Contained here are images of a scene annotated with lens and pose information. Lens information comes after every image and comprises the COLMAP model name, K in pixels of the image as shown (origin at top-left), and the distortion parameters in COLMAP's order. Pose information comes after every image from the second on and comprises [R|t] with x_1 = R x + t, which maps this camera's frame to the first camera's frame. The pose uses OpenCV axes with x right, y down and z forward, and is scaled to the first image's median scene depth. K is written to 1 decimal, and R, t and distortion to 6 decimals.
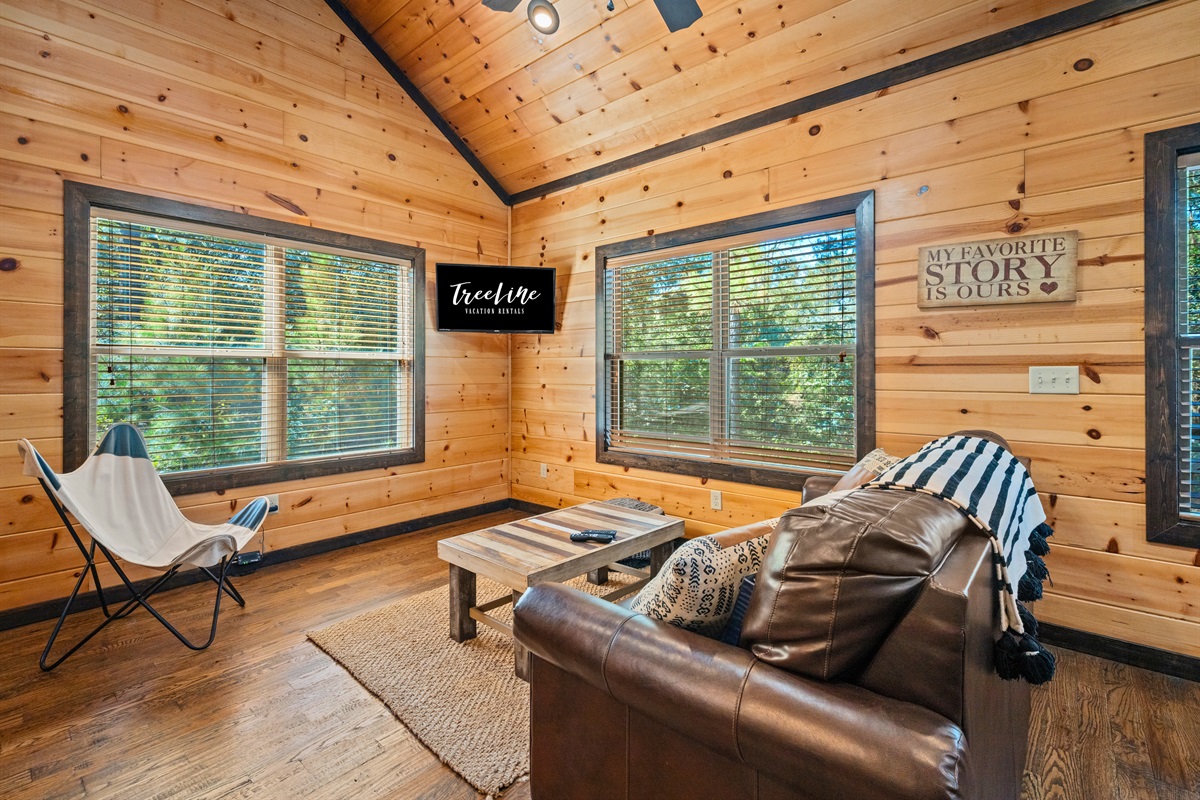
lens RADIAL K [[542.5, 0, 602.5], [0, 542.5, 369.5], [0, 0, 1]] dist [-0.000195, -0.000203]
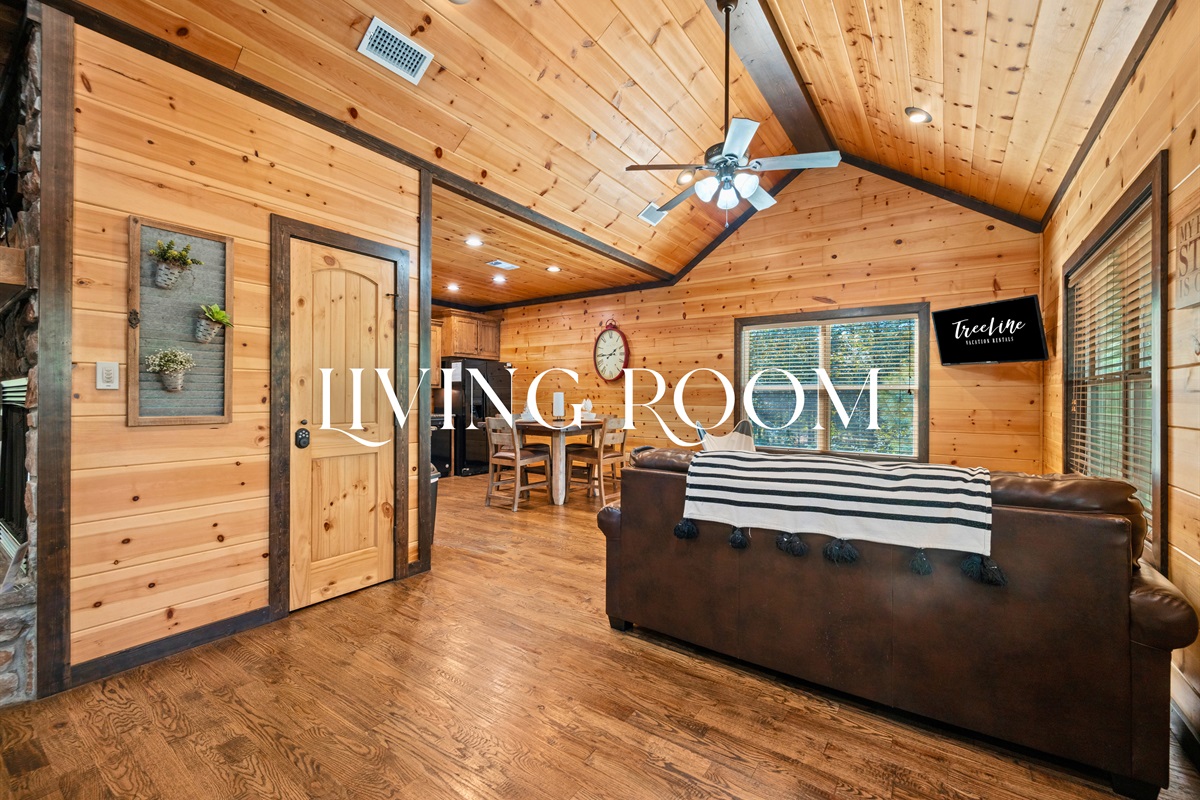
lens RADIAL K [[488.9, 0, 604.3], [0, 488.9, 395.4], [0, 0, 1]] dist [0.000362, -0.000025]
pose [[0.100590, -0.001233, -0.994927, 0.739666], [-0.002216, 0.999996, -0.001463, -0.000019], [0.994925, 0.002351, 0.100587, 0.132408]]
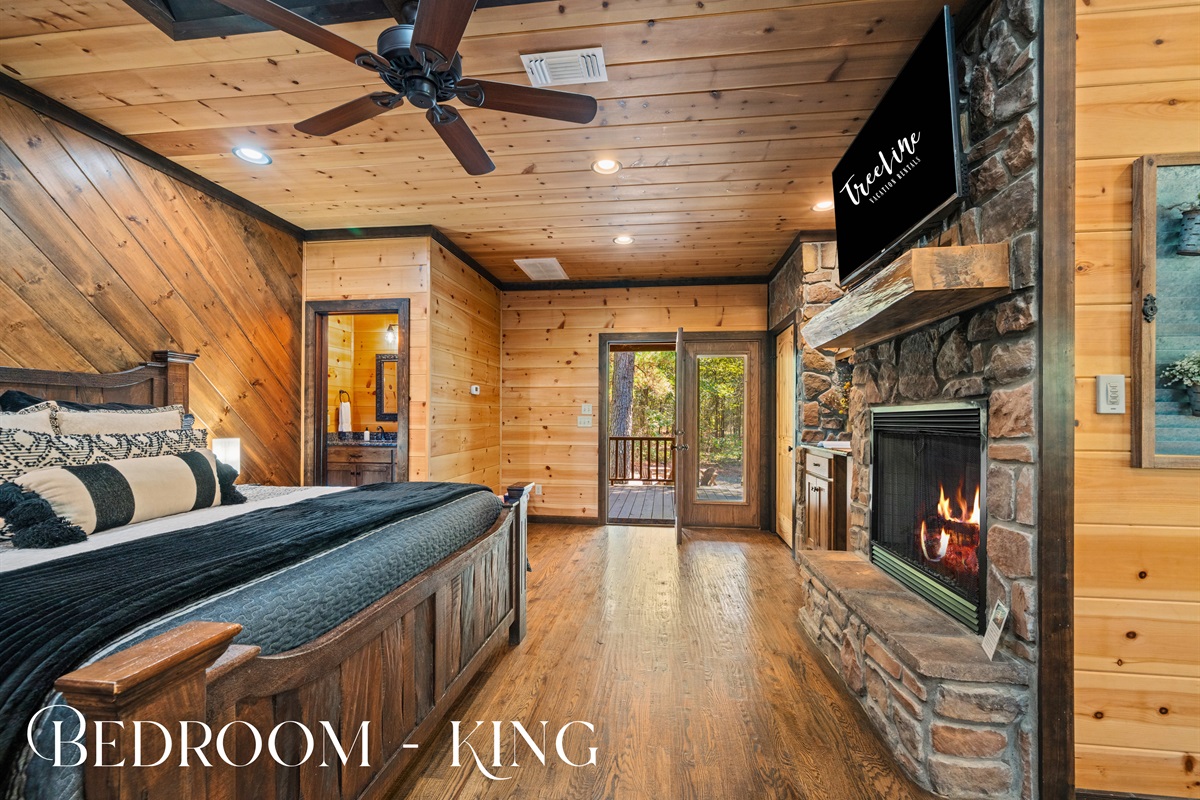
lens RADIAL K [[490.2, 0, 601.3], [0, 490.2, 416.8], [0, 0, 1]] dist [0.000418, 0.000098]
pose [[-0.831226, -0.005534, -0.555907, 0.691131], [-0.002461, 0.999977, -0.006275, -0.000535], [0.555929, -0.003848, -0.831221, -0.243017]]
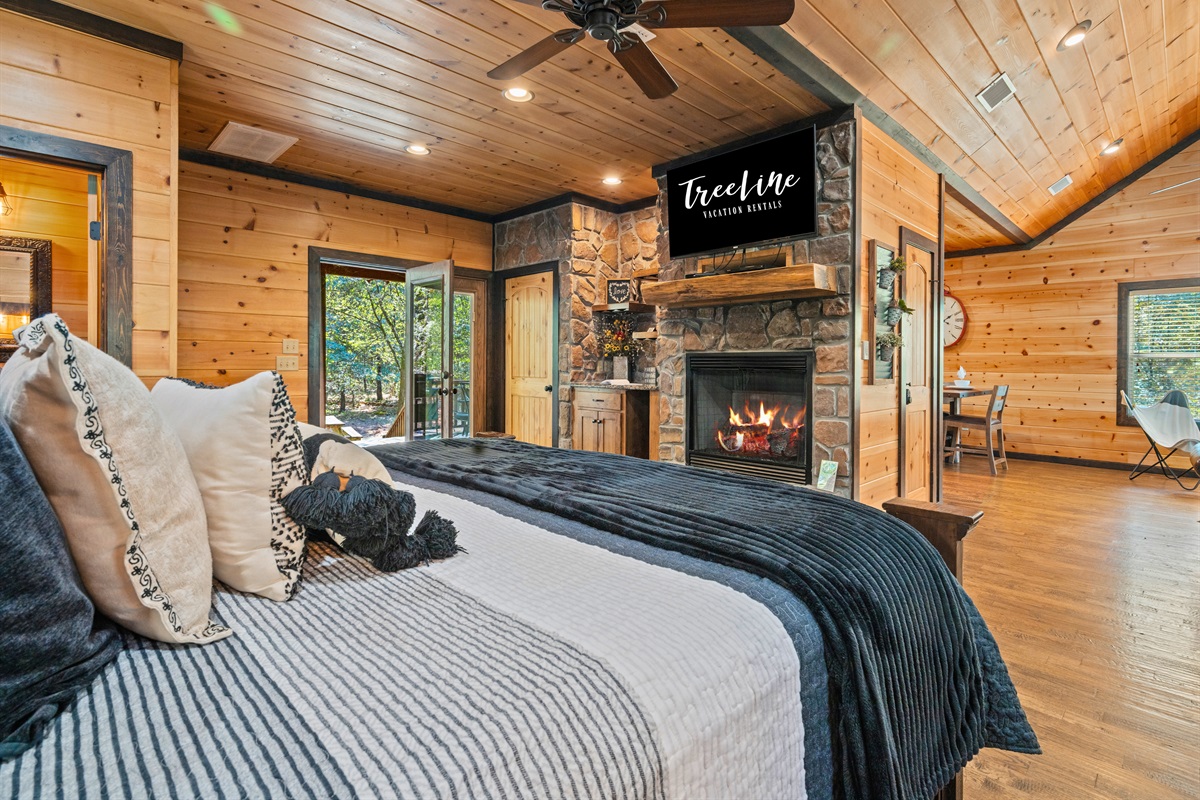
lens RADIAL K [[581.9, 0, 601.6], [0, 581.9, 366.5], [0, 0, 1]] dist [0.001997, 0.000409]
pose [[-0.075586, 0.006090, -0.997121, 1.099360], [-0.003761, 0.999972, 0.006392, 0.000407], [0.997132, 0.004234, -0.075561, -0.670809]]
